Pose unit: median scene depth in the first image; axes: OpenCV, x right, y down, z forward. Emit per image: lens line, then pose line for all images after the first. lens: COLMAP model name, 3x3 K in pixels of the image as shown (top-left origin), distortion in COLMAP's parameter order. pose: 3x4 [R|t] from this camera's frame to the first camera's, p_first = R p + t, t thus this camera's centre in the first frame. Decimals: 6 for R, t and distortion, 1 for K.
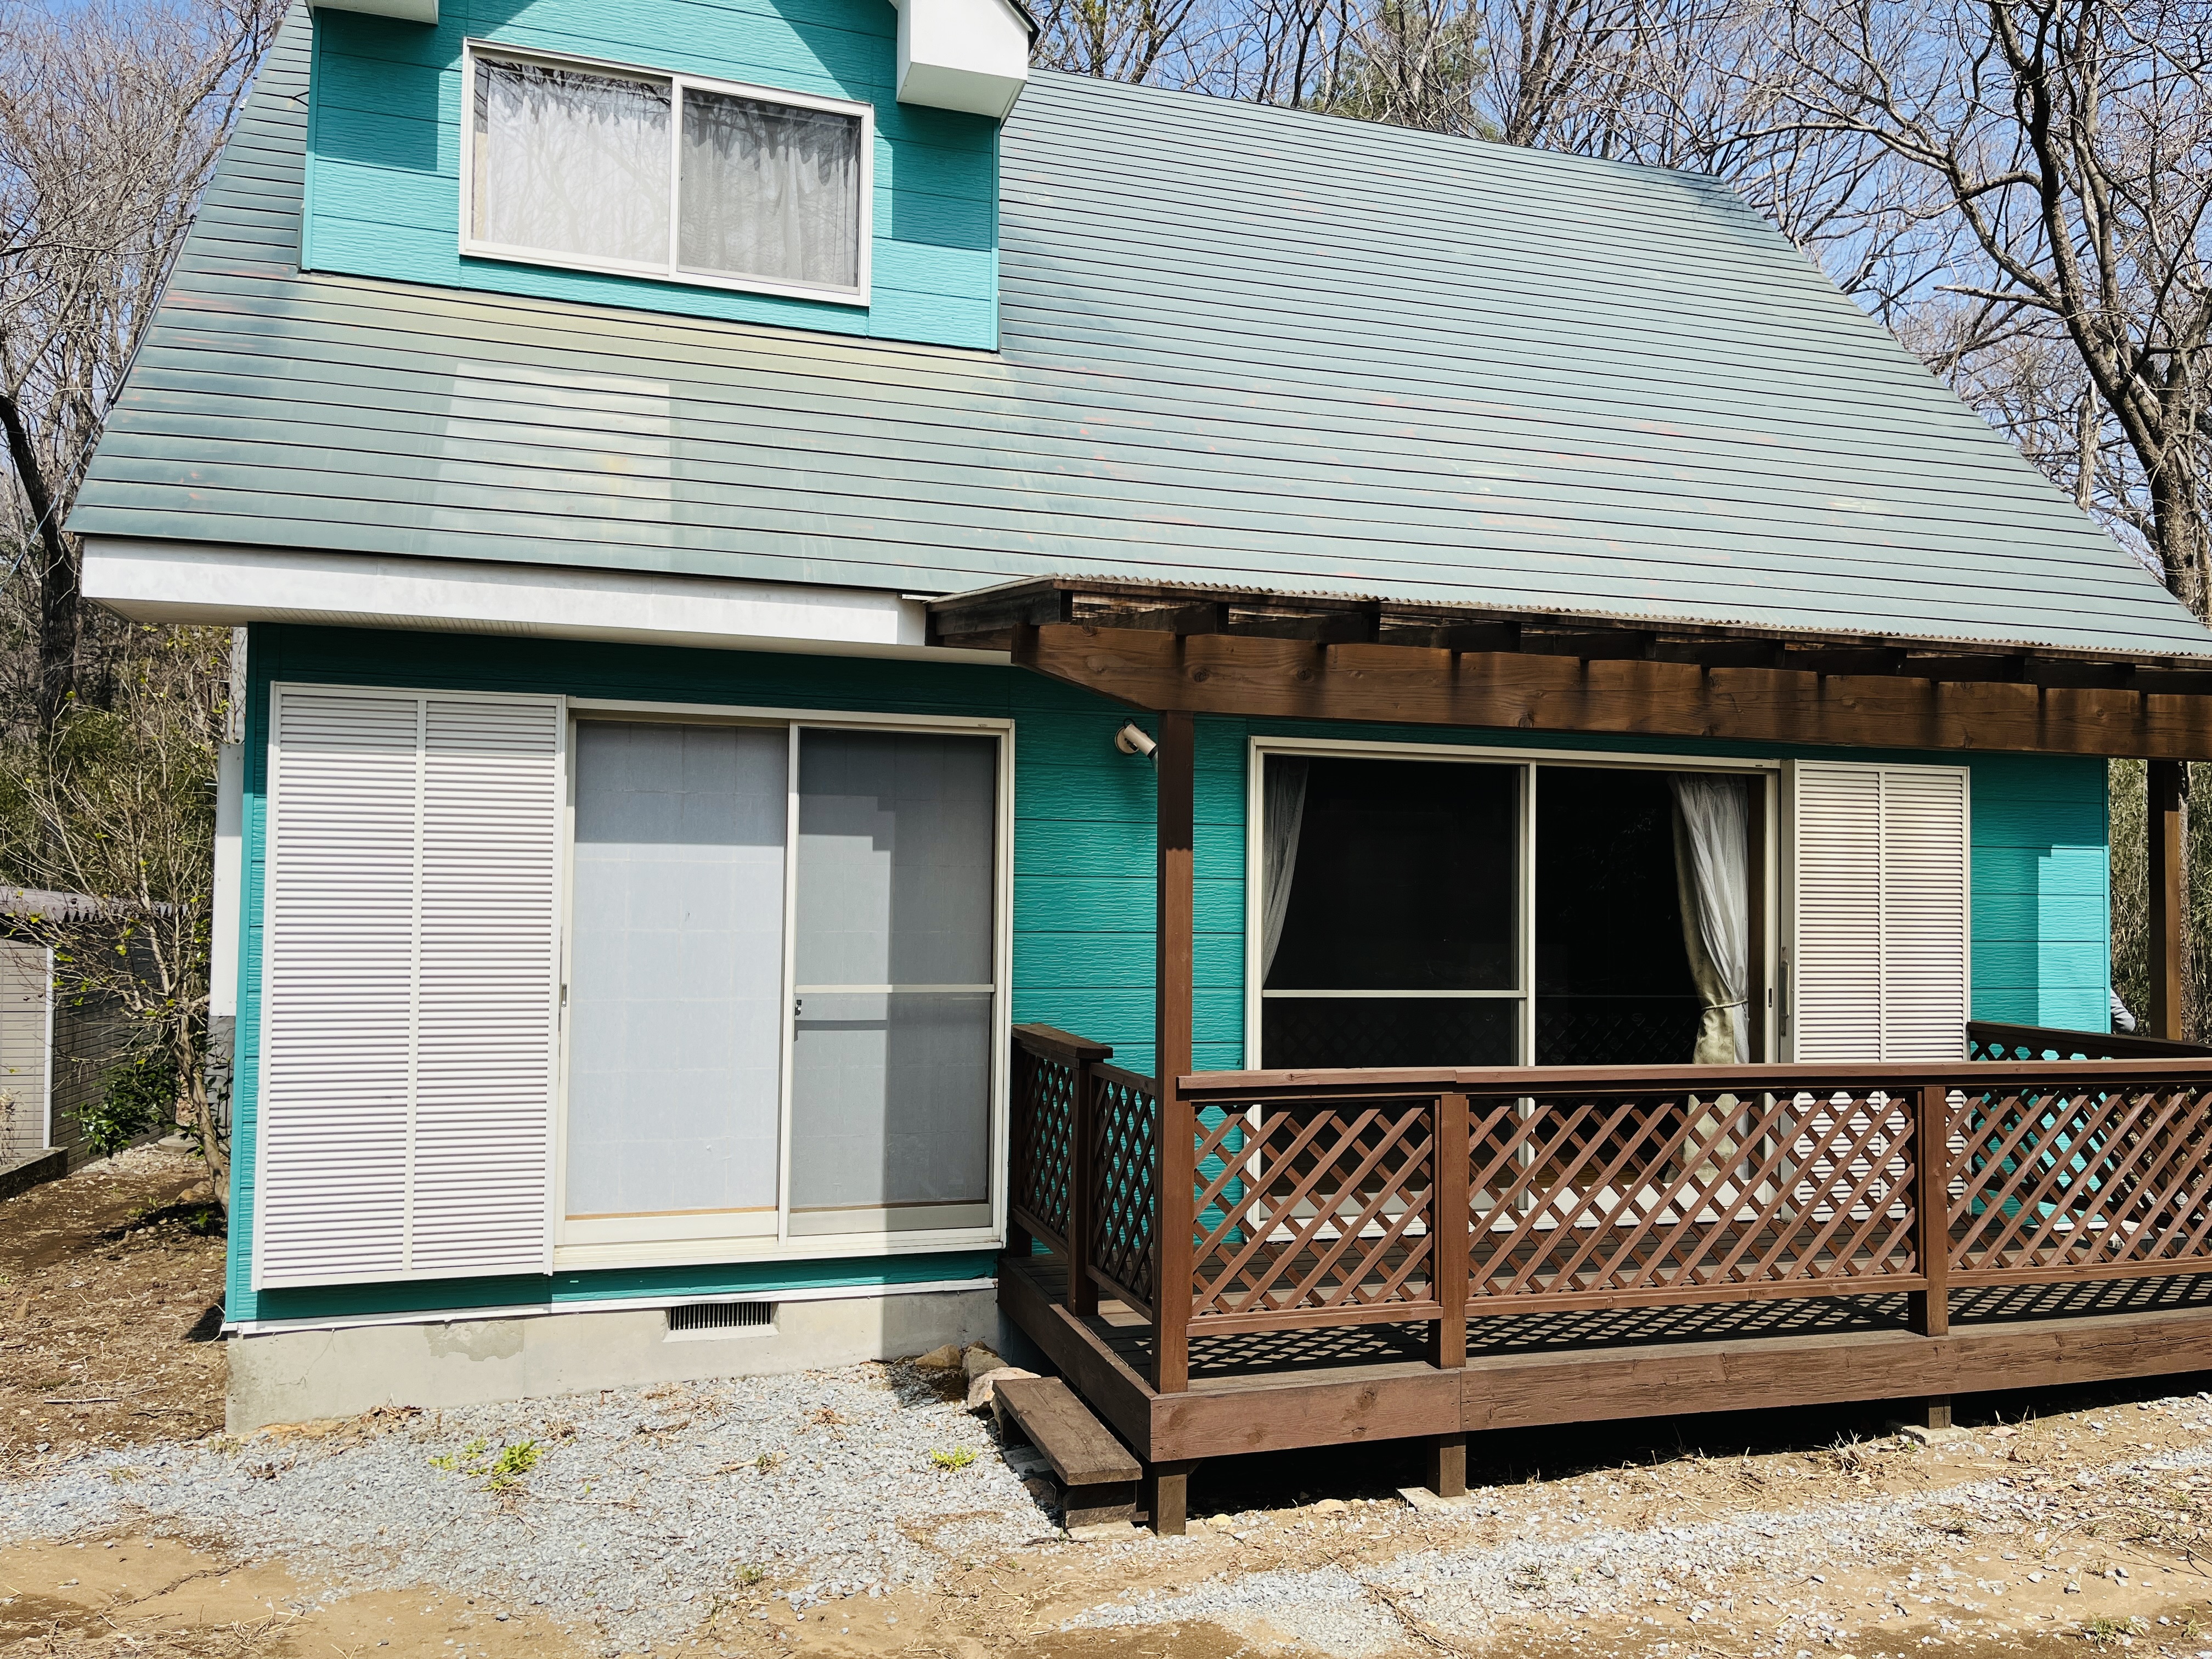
lens RADIAL K [[1685.1, 0, 1127.1], [0, 1685.1, 841.4], [0, 0, 1]] dist [0.062597, -0.080793]
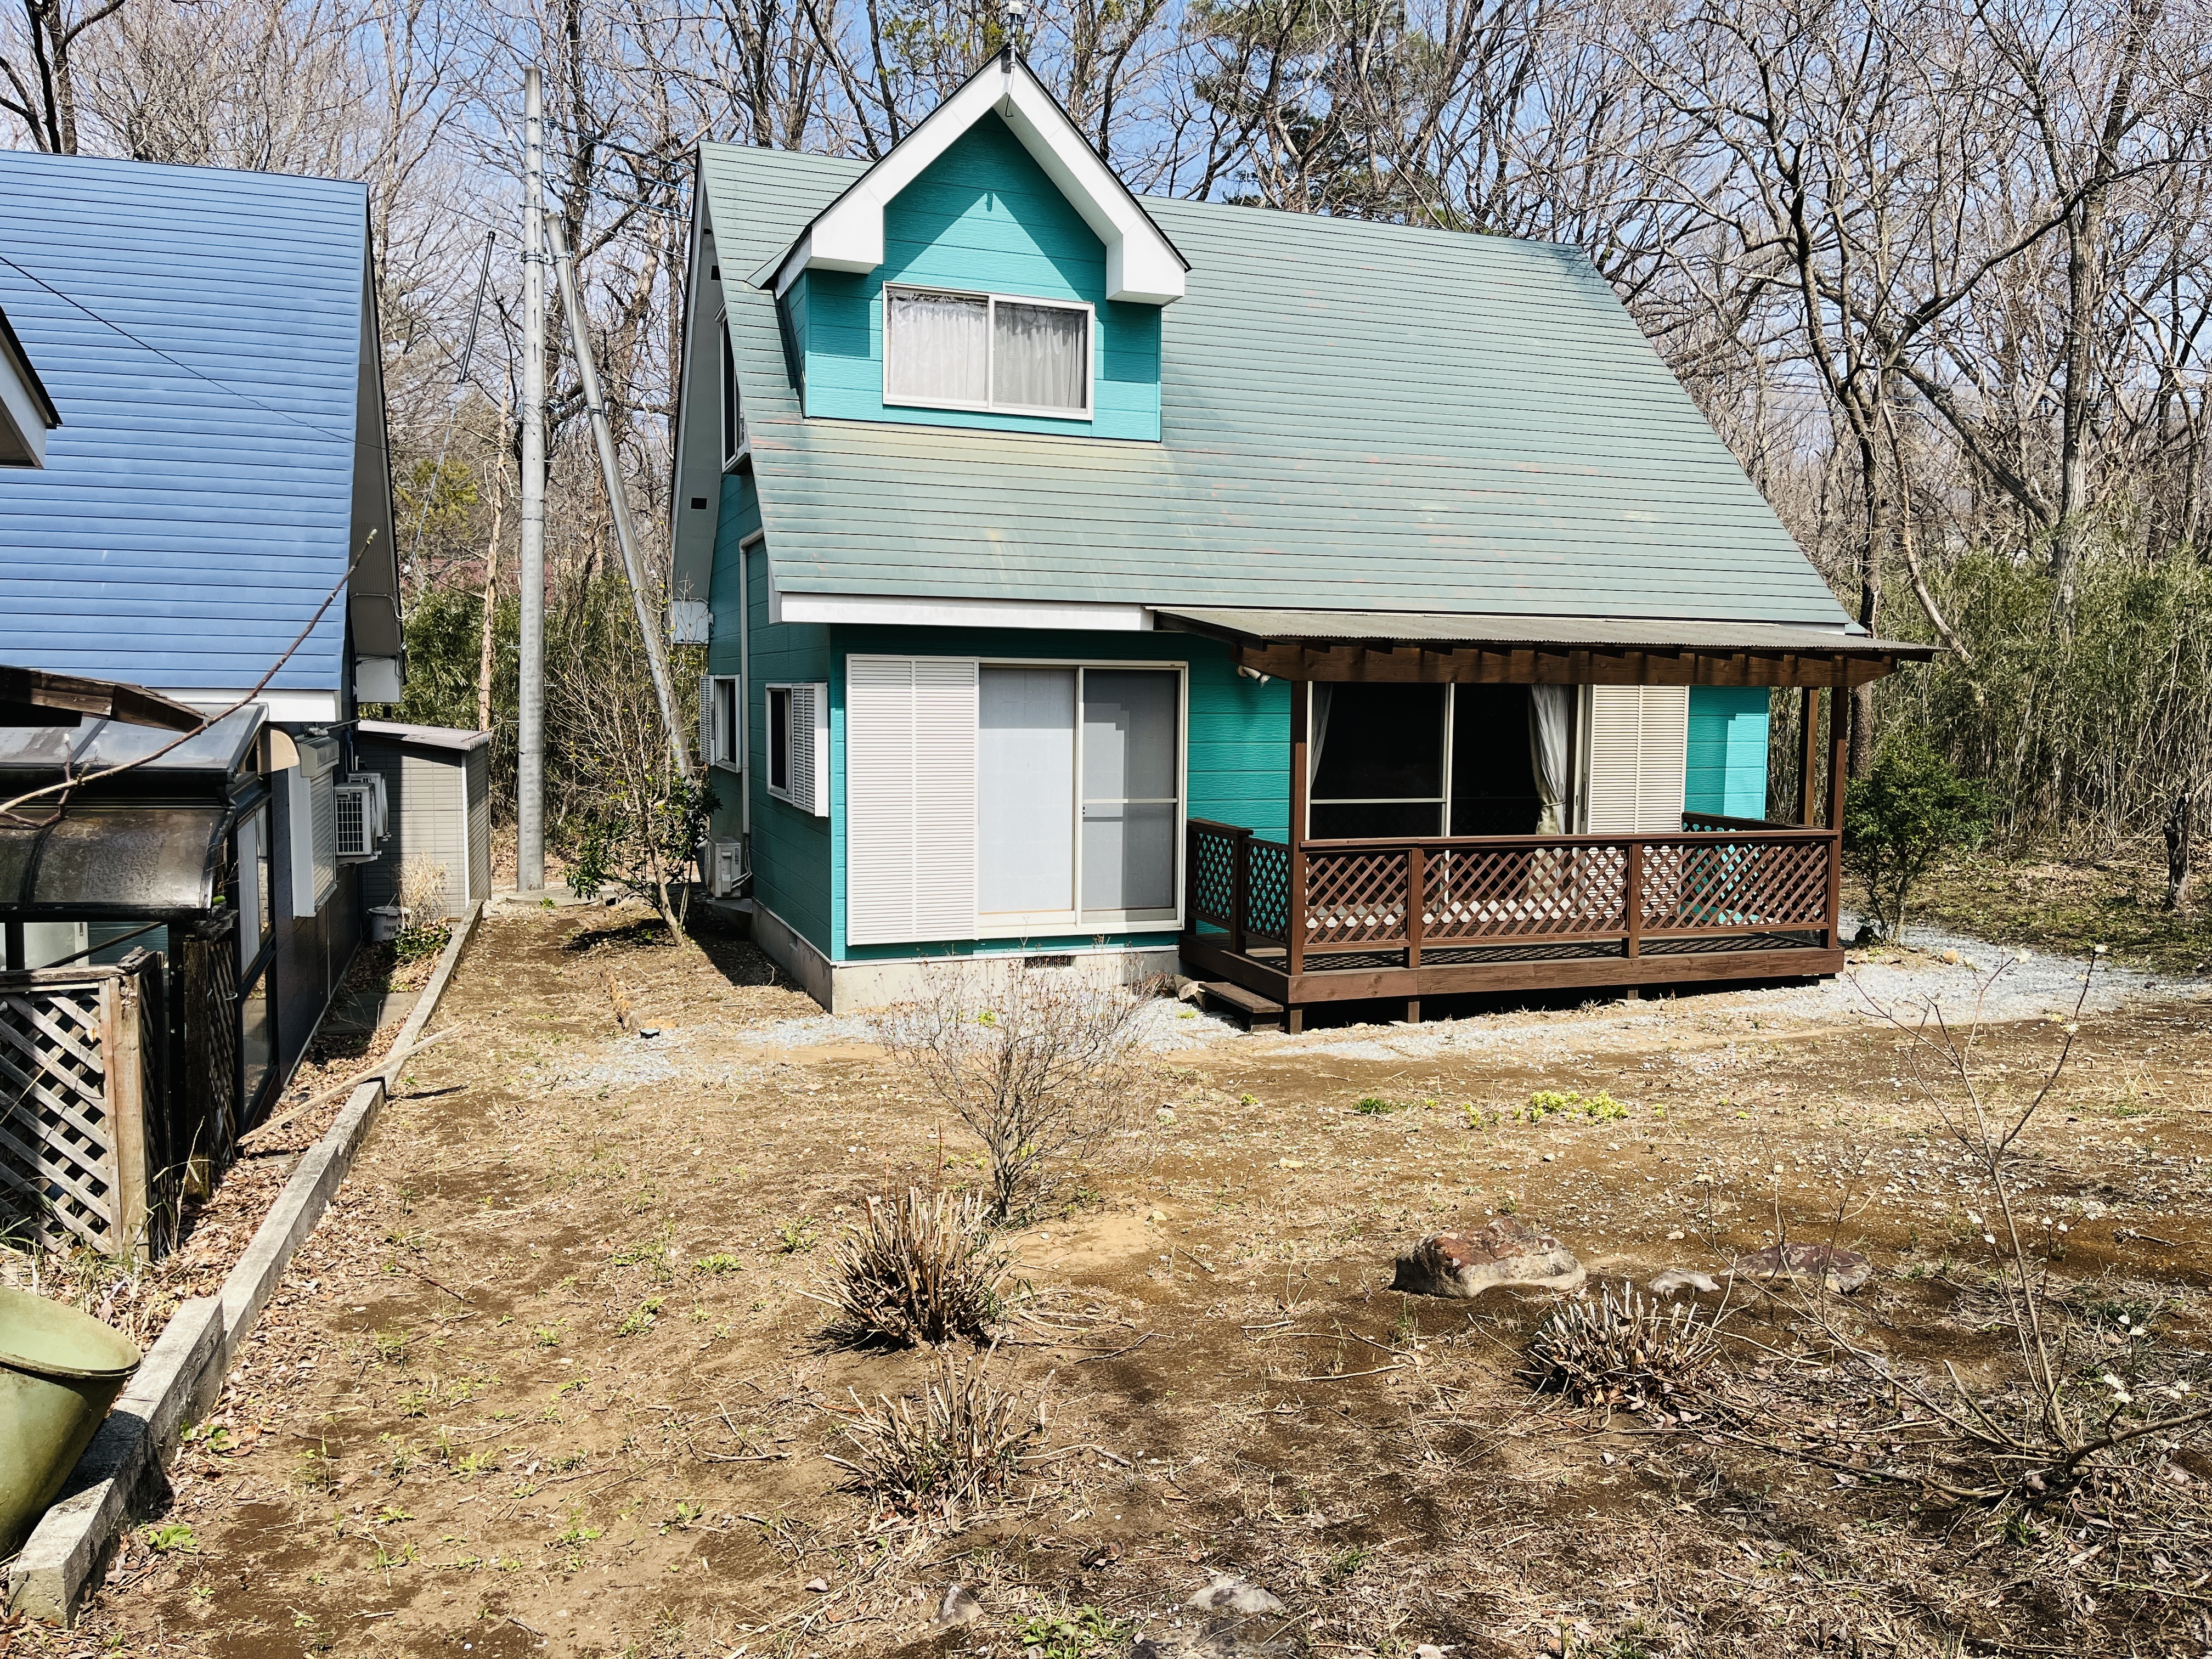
lens RADIAL K [[1685.1, 0, 1102.4], [0, 1685.1, 819.4], [0, 0, 1]] dist [0.062597, -0.080793]
pose [[0.999108, -0.005713, 0.041849, -0.249146], [0.000841, 0.993304, 0.115527, -0.116415], [-0.042229, -0.115389, 0.992422, -0.940664]]
